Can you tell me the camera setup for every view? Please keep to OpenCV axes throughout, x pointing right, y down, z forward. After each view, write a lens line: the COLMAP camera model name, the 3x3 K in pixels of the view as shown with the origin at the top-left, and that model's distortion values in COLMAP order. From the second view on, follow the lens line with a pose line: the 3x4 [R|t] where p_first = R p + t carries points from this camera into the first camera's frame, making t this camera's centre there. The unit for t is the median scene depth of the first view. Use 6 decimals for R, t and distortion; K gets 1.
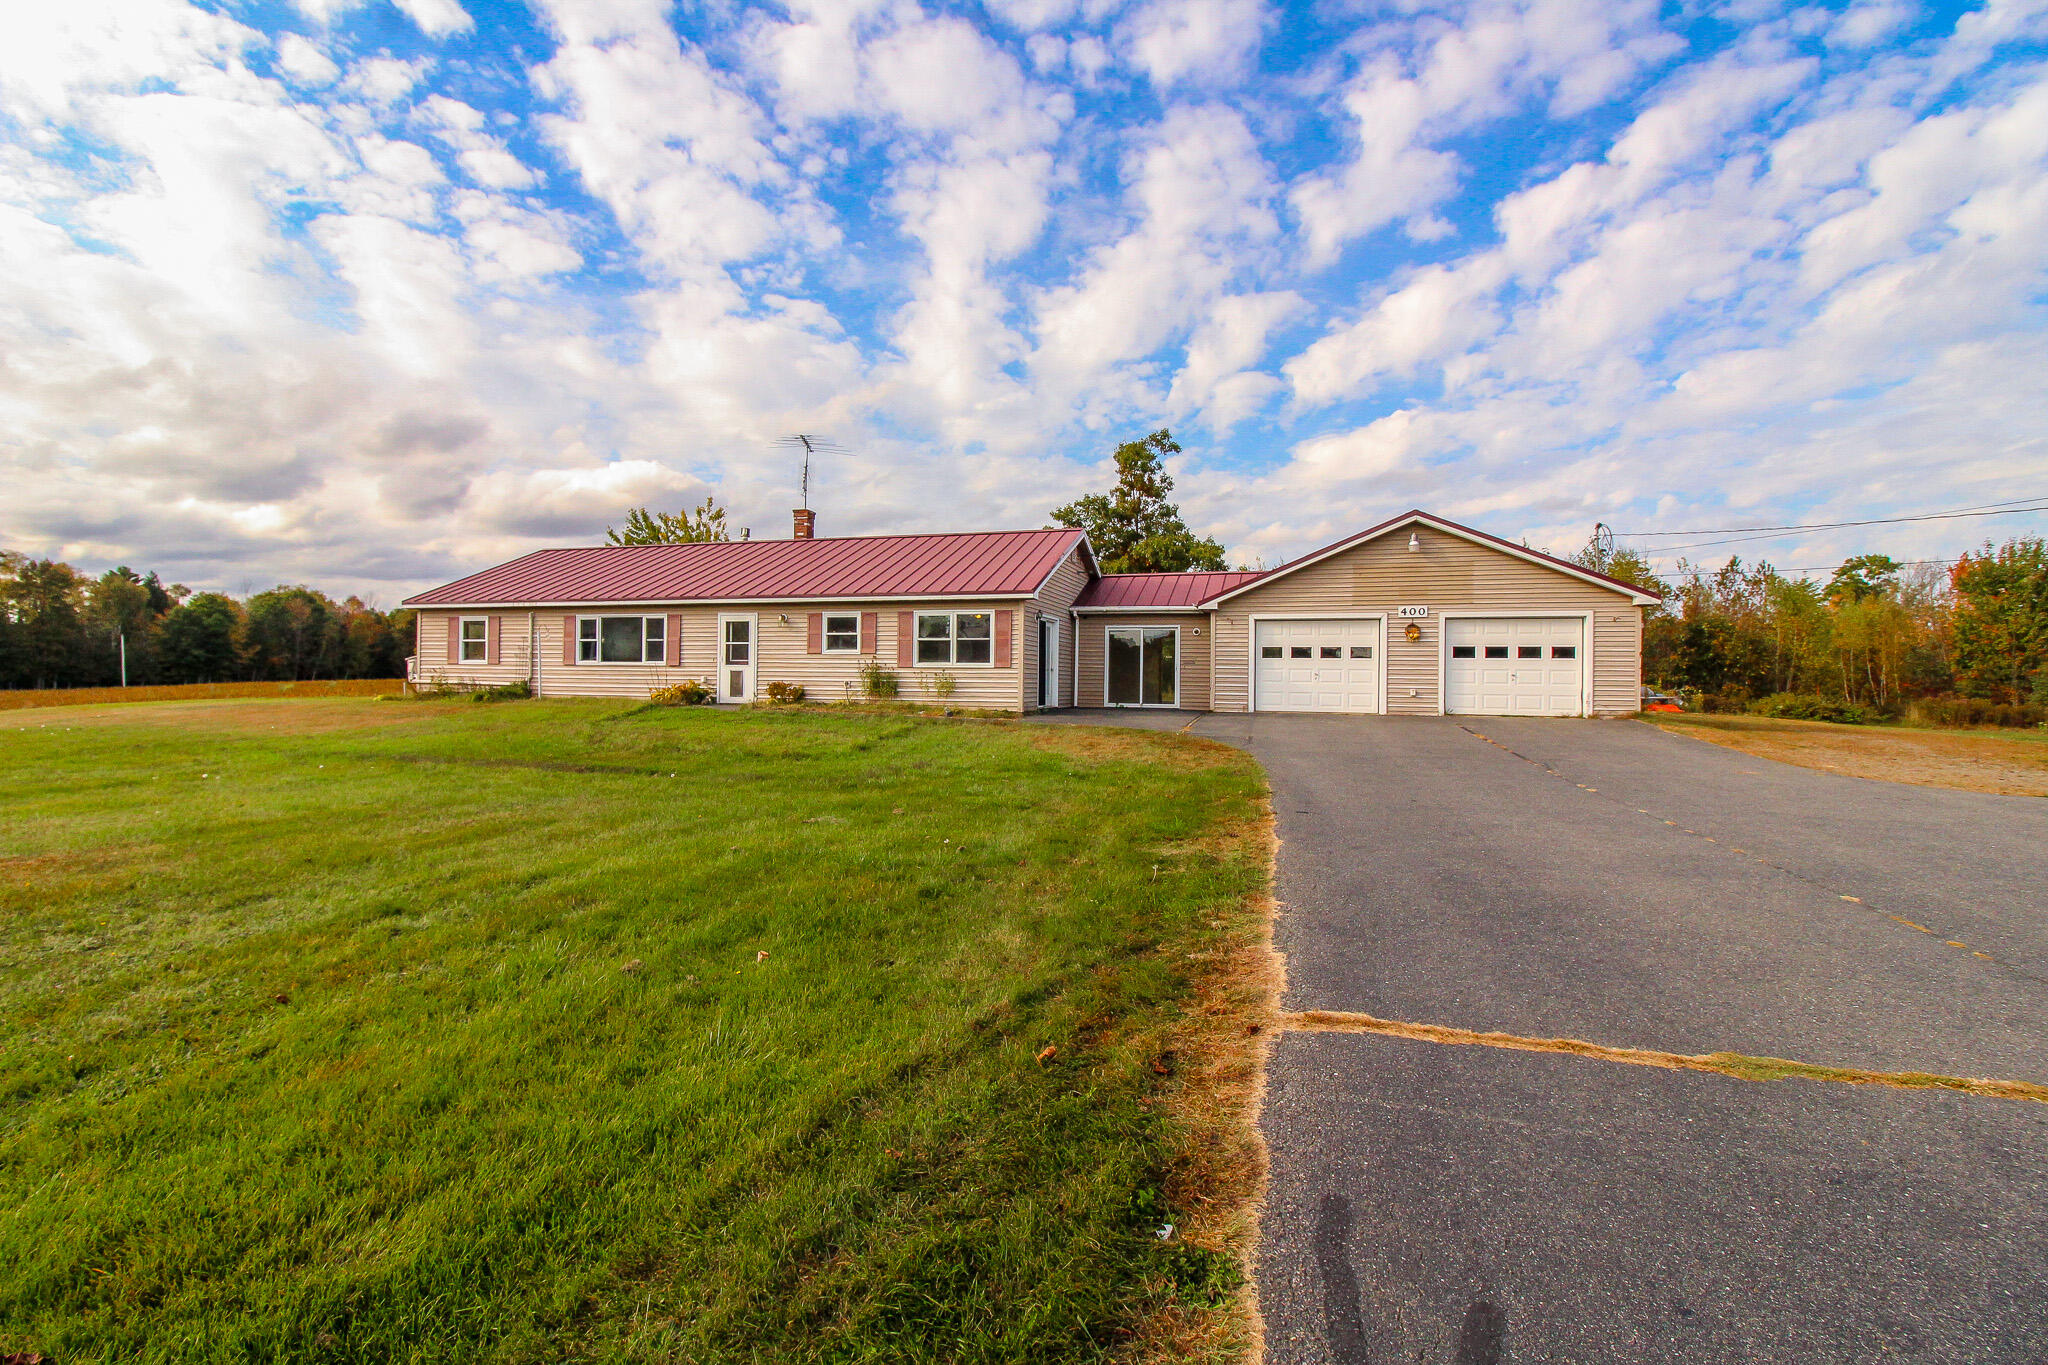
lens RADIAL K [[975.2, 0, 1023.7], [0, 975.2, 685.0], [0, 0, 1]] dist [-0.017175, -0.003514]
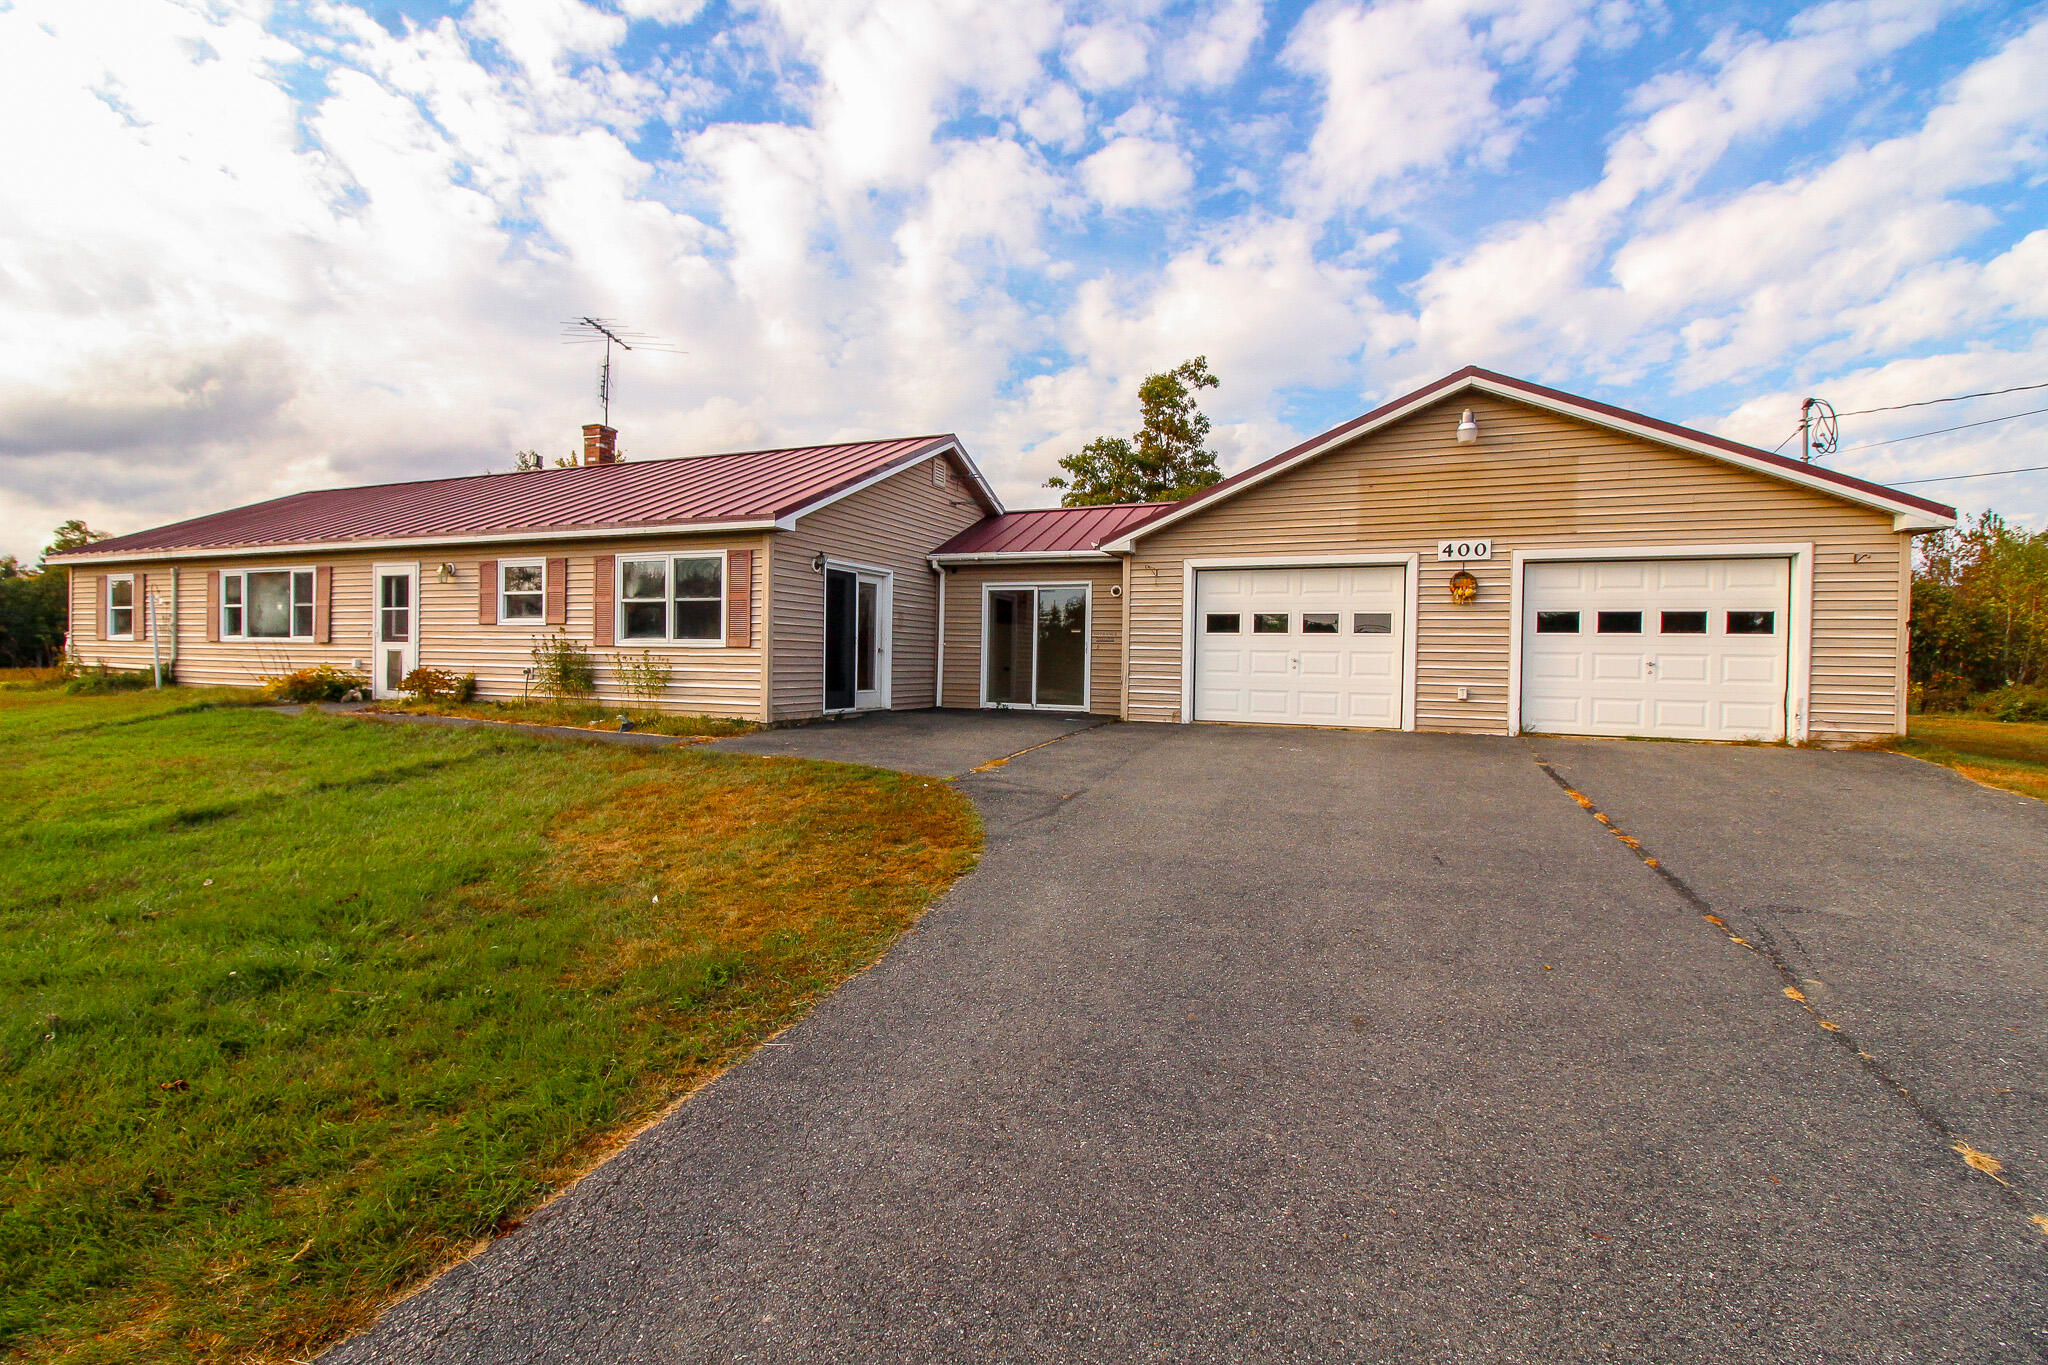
lens RADIAL K [[975.2, 0, 1021.7], [0, 975.2, 682.6], [0, 0, 1]] dist [-0.017175, -0.003514]
pose [[0.995160, 0.006795, -0.098033, 0.190422], [-0.004896, 0.999796, 0.019599, -0.008039], [0.098147, -0.019025, 0.994990, 0.392038]]
